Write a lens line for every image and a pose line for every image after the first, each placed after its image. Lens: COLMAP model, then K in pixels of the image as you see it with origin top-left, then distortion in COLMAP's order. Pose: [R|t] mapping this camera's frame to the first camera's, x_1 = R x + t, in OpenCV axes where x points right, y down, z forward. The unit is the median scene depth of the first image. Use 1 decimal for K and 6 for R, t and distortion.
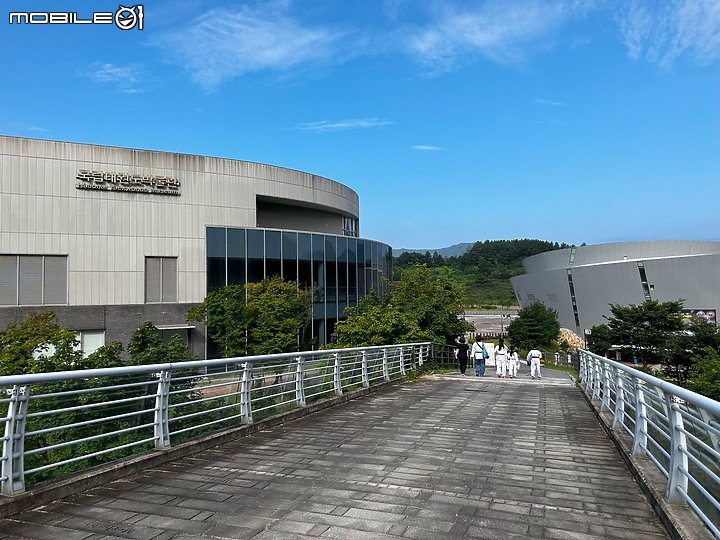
lens RADIAL K [[505.0, 0, 360.0], [0, 505.0, 270.0], [0, 0, 1]] dist [0.067445, -0.076914]
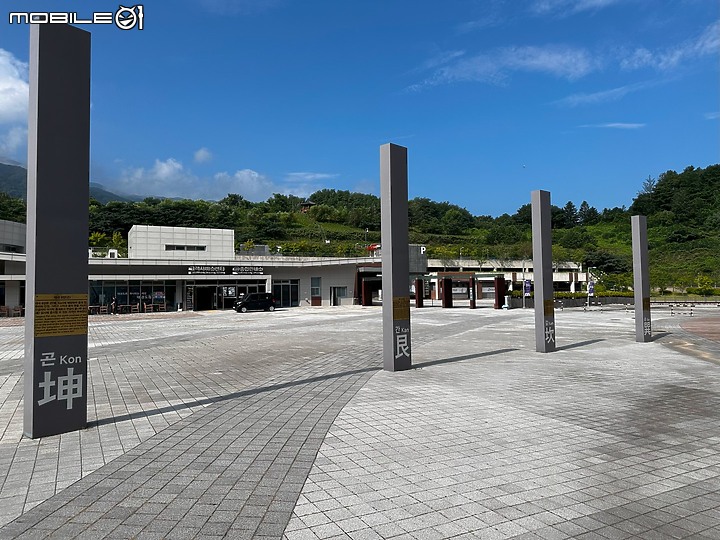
lens RADIAL K [[505.0, 0, 360.0], [0, 505.0, 270.0], [0, 0, 1]] dist [0.067445, -0.076914]
pose [[0.954662, -0.021250, -0.296934, 0.251473], [0.021827, 0.999761, -0.001371, 0.119993], [0.296892, -0.005172, 0.954897, 1.209467]]
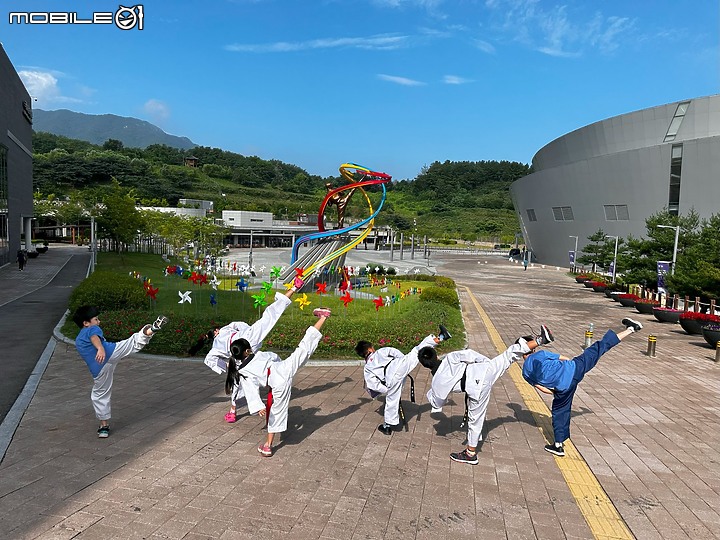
lens RADIAL K [[505.0, 0, 360.0], [0, 505.0, 270.0], [0, 0, 1]] dist [0.067445, -0.076914]
pose [[0.993580, 0.036348, 0.107135, 0.094253], [-0.049690, 0.990959, 0.124627, 0.062582], [-0.101637, -0.129151, 0.986403, 0.577437]]
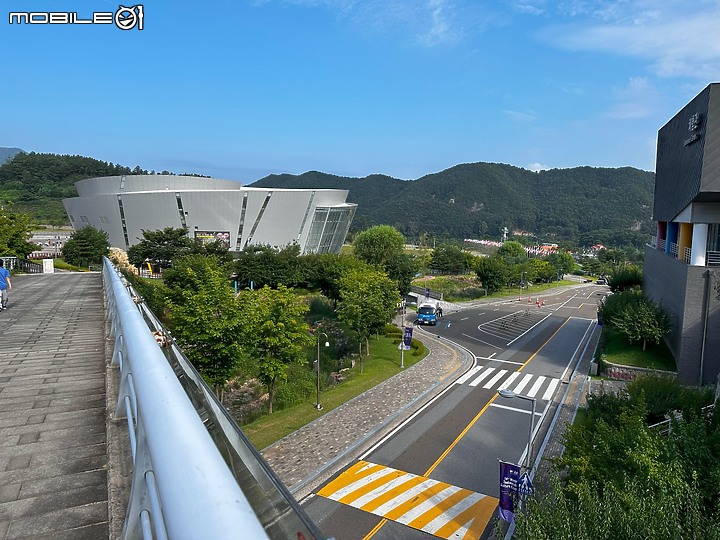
lens RADIAL K [[507.9, 0, 345.0], [0, 507.9, 273.7], [0, 0, 1]] dist [0.012688, 0.002292]
pose [[0.701897, -0.055155, 0.710140, -0.048833], [-0.062251, 0.988432, 0.138297, -0.016918], [-0.709553, -0.141277, 0.690345, -0.154913]]
